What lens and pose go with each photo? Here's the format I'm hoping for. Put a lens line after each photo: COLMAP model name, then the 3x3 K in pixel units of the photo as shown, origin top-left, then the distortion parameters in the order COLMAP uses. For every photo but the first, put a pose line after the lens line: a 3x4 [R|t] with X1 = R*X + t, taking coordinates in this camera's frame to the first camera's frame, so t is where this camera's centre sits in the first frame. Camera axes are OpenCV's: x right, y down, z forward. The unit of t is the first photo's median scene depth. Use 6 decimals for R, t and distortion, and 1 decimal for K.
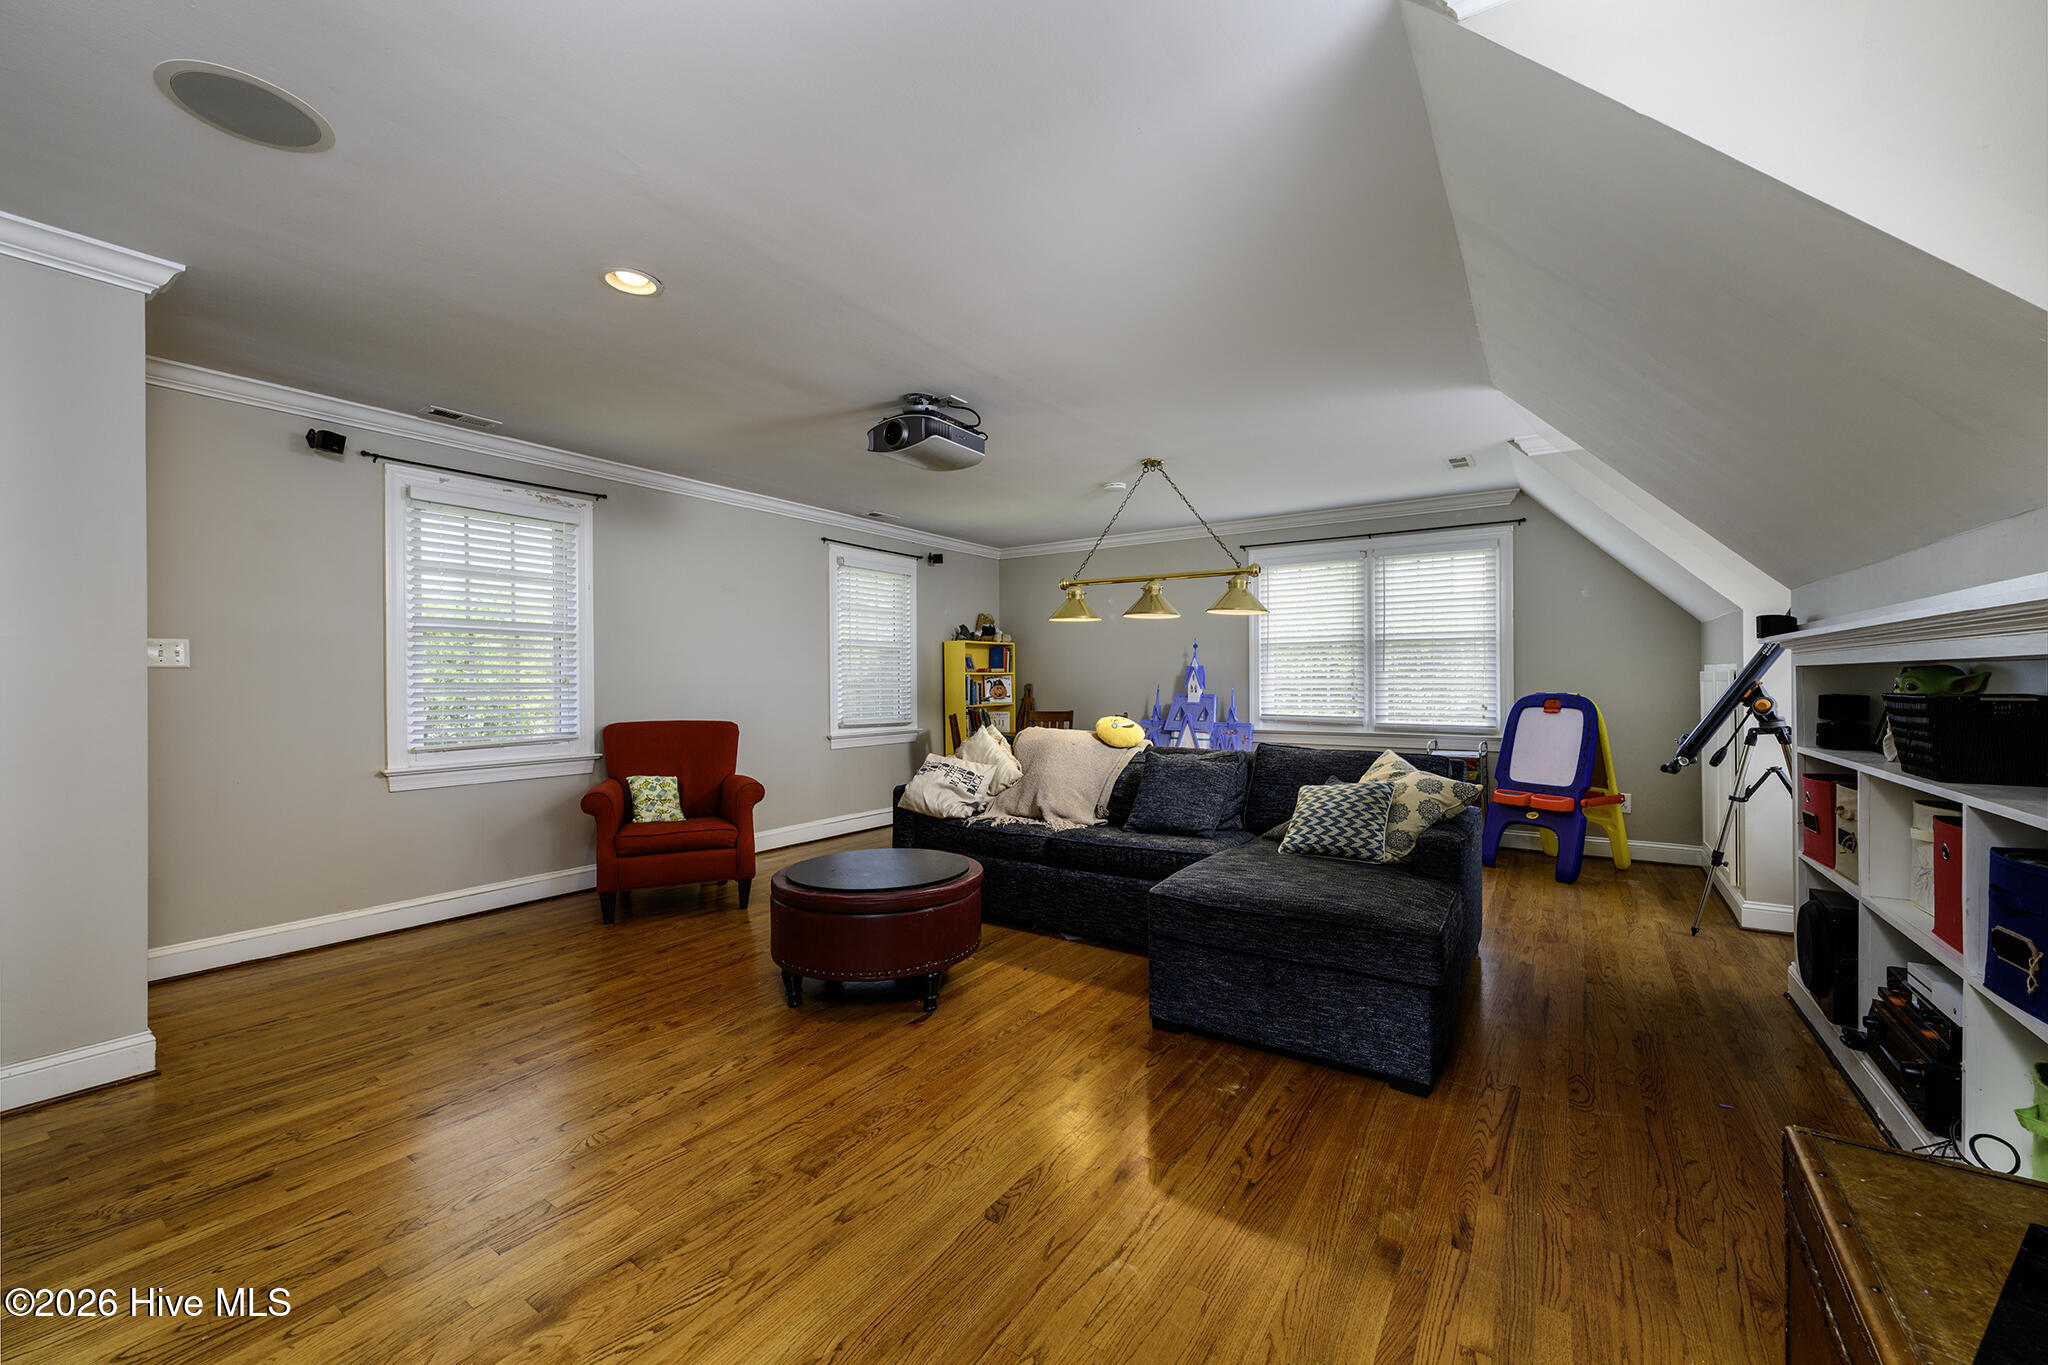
lens RADIAL K [[813.0, 0, 1024.0], [0, 813.0, 682.5], [0, 0, 1]] dist [0.000293, -0.000280]
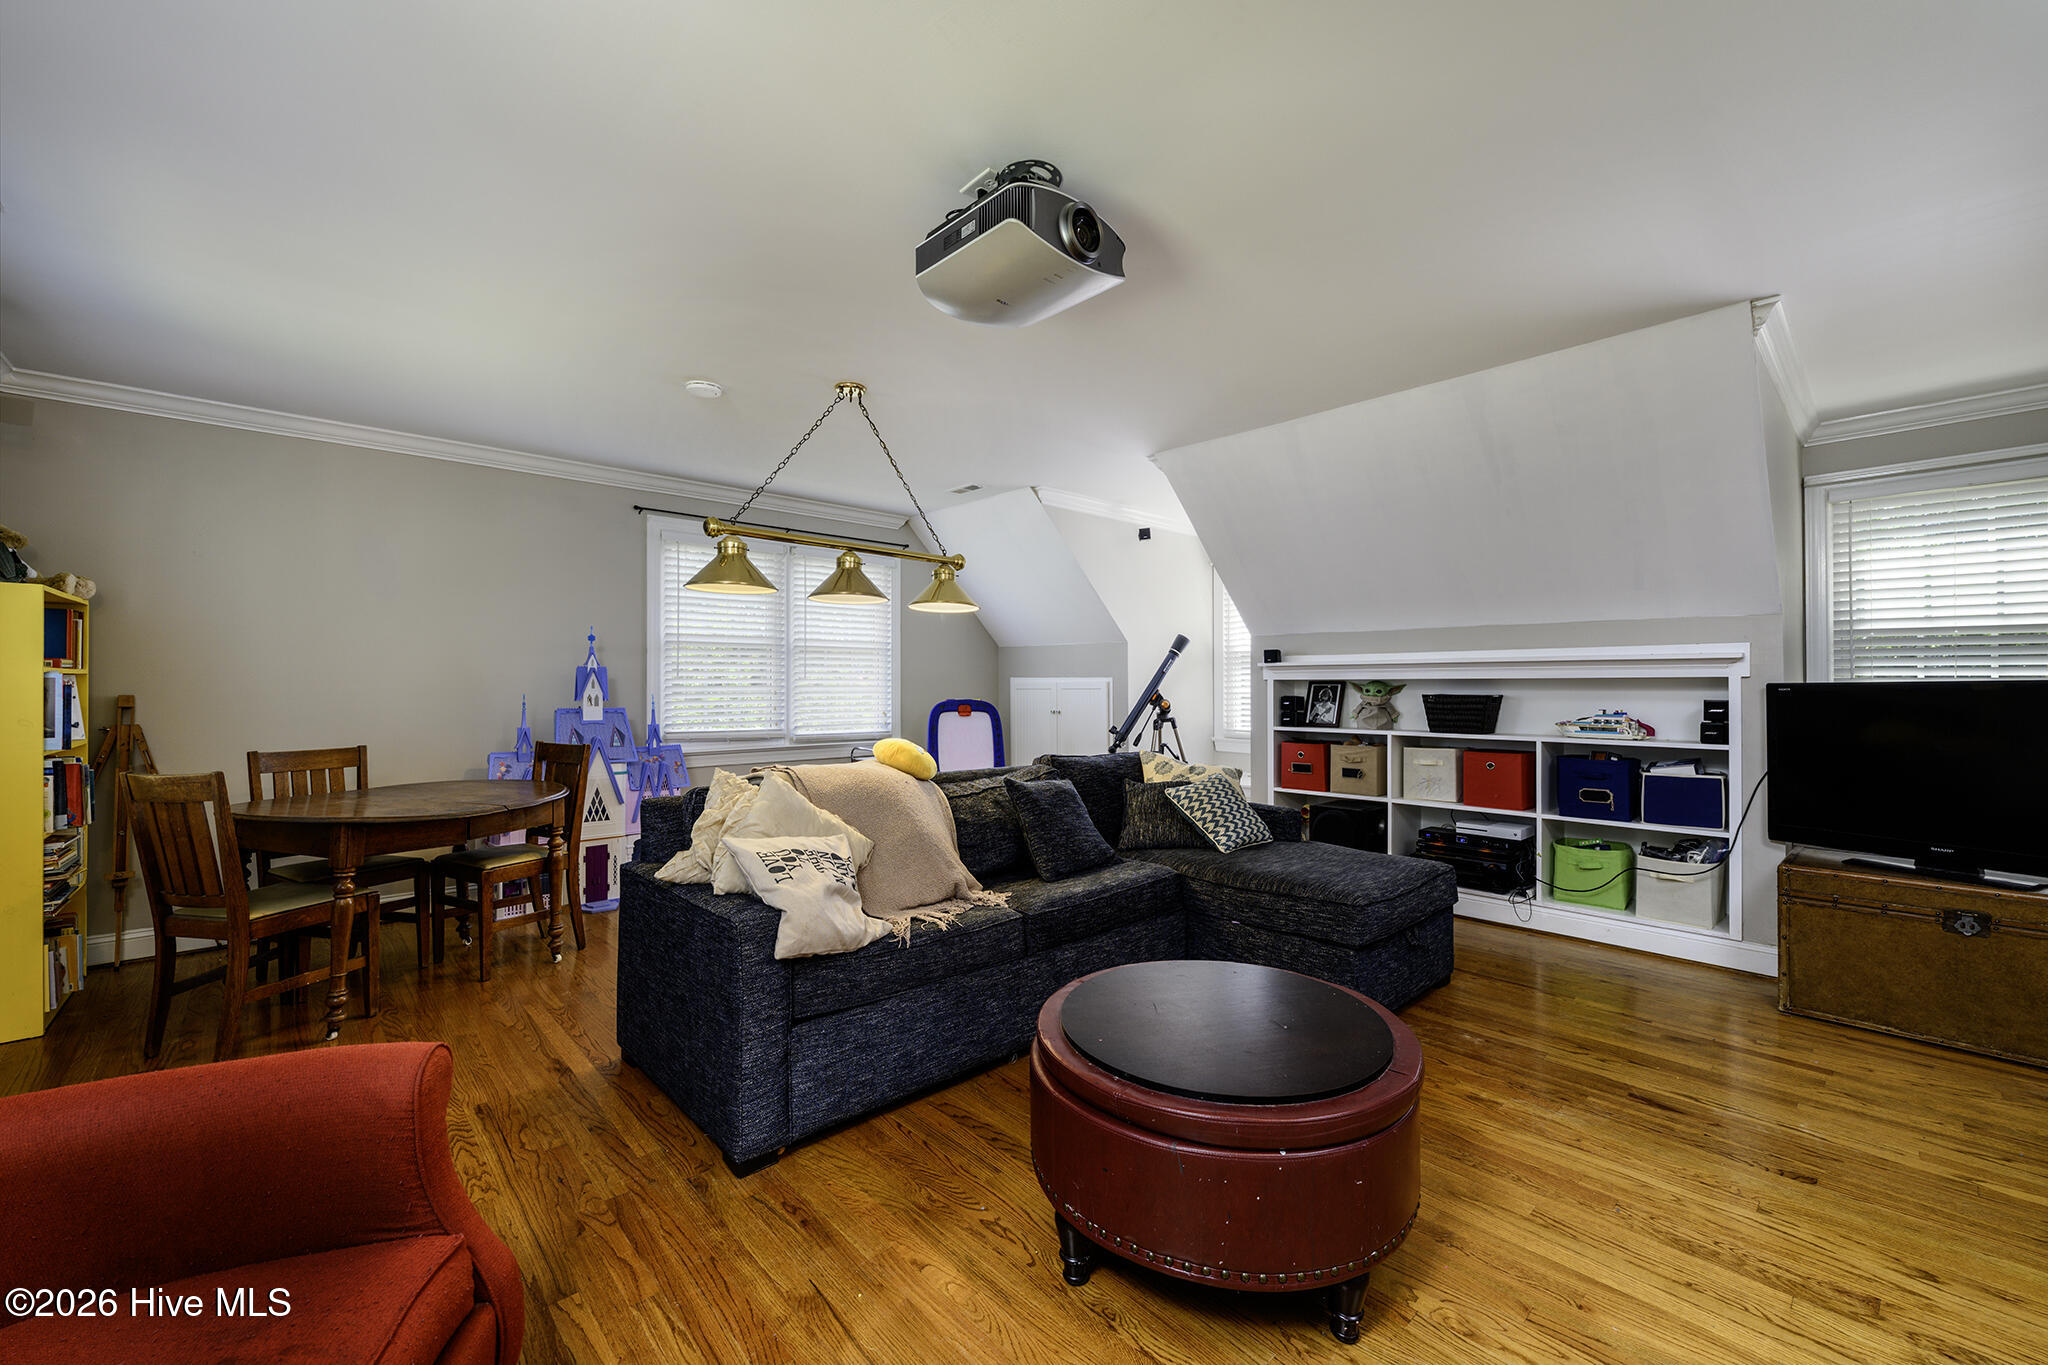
lens RADIAL K [[813.0, 0, 1024.0], [0, 813.0, 682.5], [0, 0, 1]] dist [0.000293, -0.000280]
pose [[0.233474, 0.009762, 0.972314, -0.510228], [0.001512, 0.999945, -0.010403, 0.000618], [-0.972362, 0.003899, 0.233446, 0.668433]]
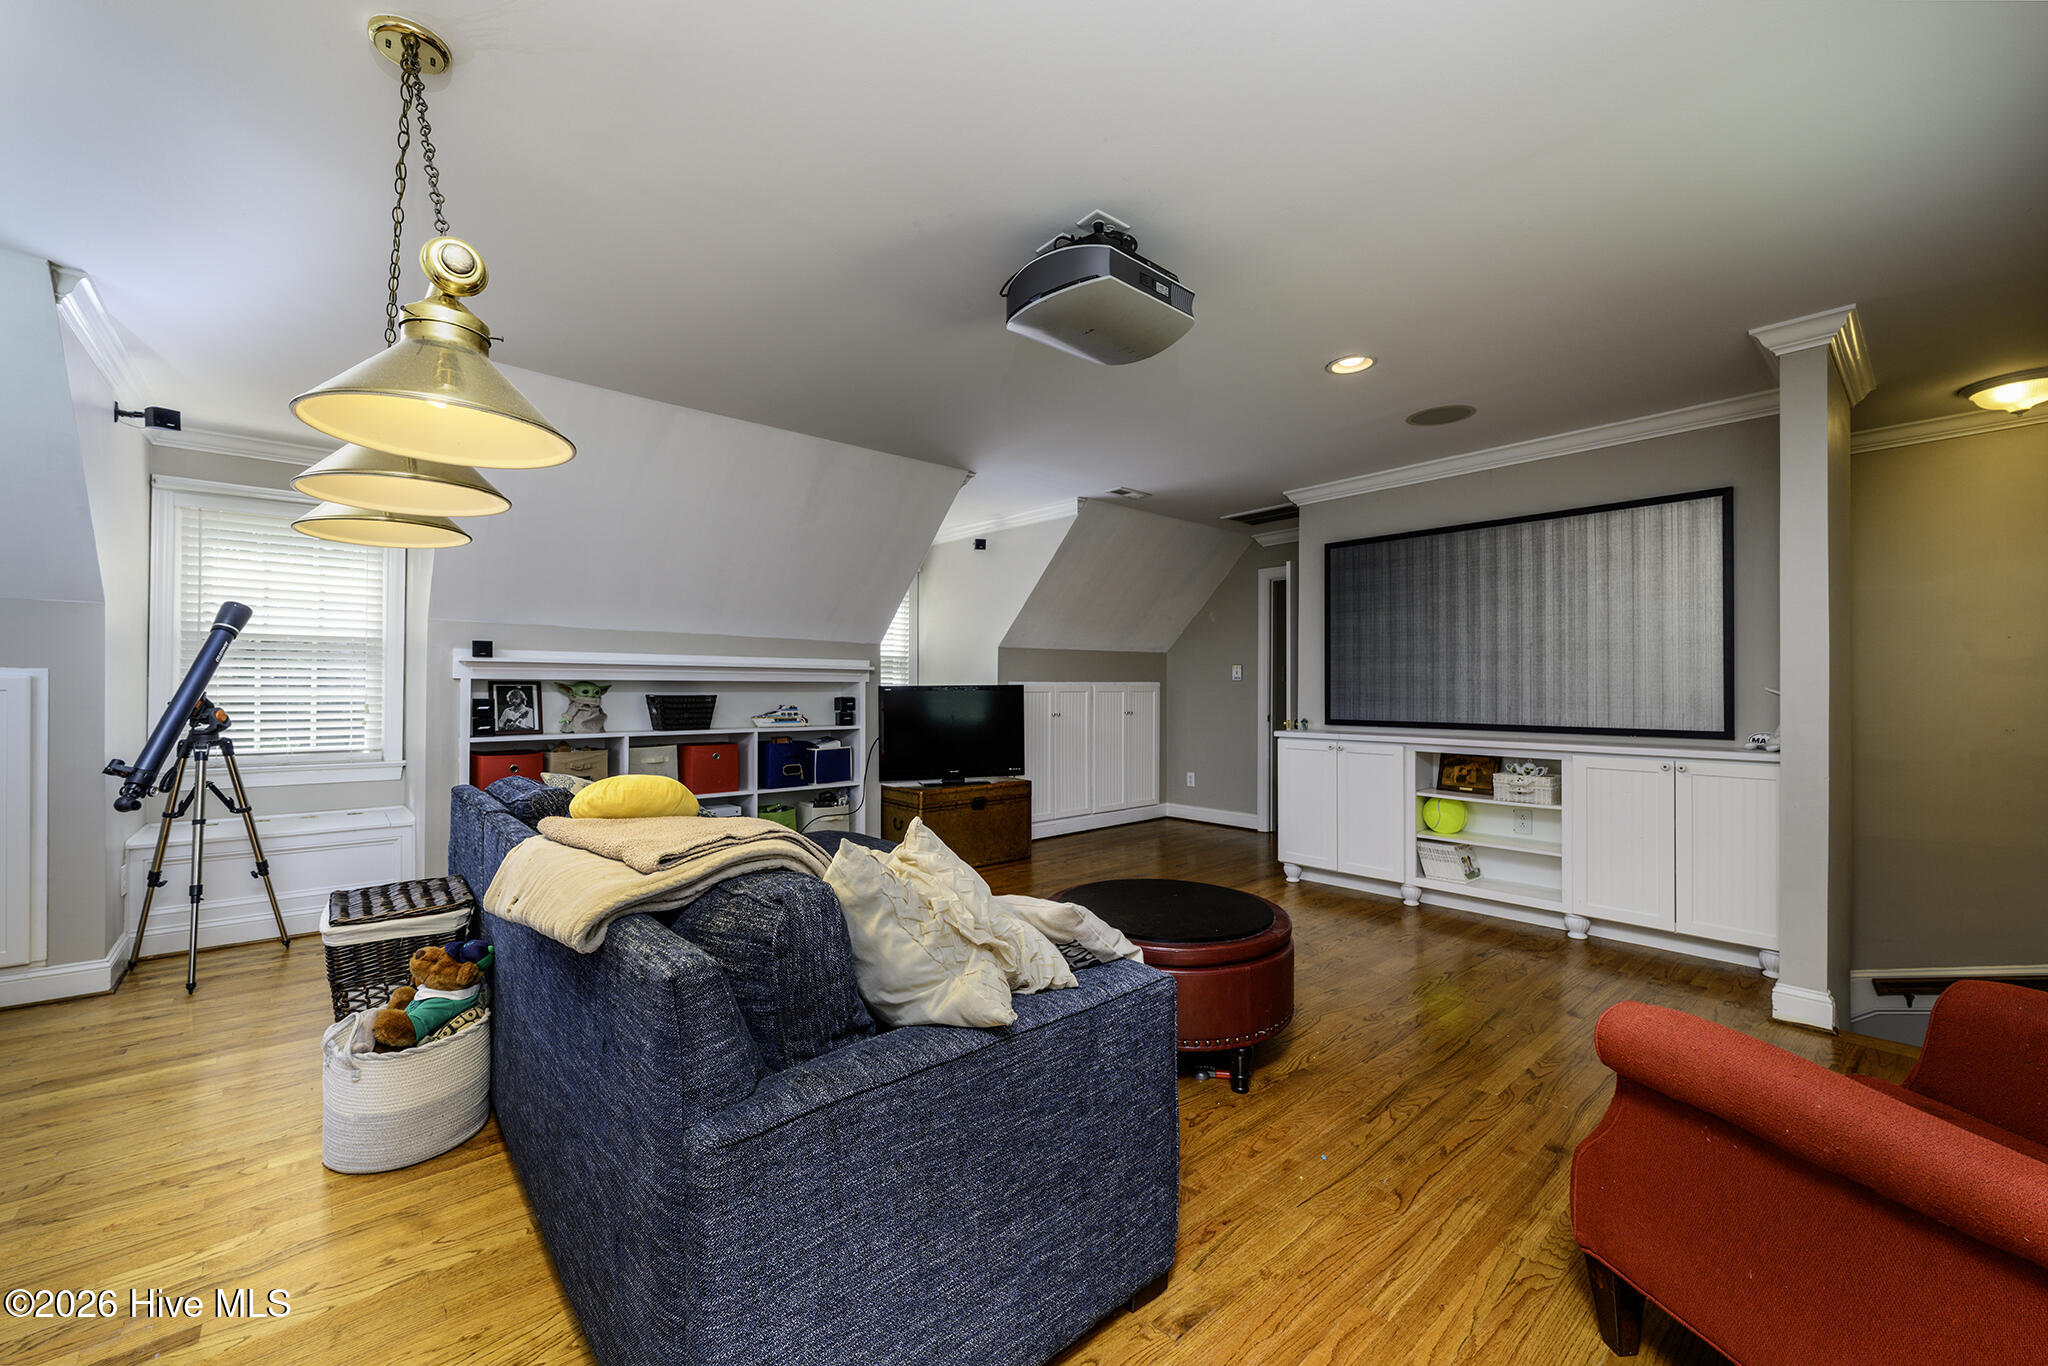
lens RADIAL K [[813.0, 0, 1024.0], [0, 813.0, 683.0], [0, 0, 1]] dist [0.000293, -0.000280]
pose [[-0.966477, 0.009814, 0.256565, -0.173041], [0.008080, 0.999937, -0.007813, 0.002180], [-0.256625, -0.005478, -0.966495, 1.242749]]
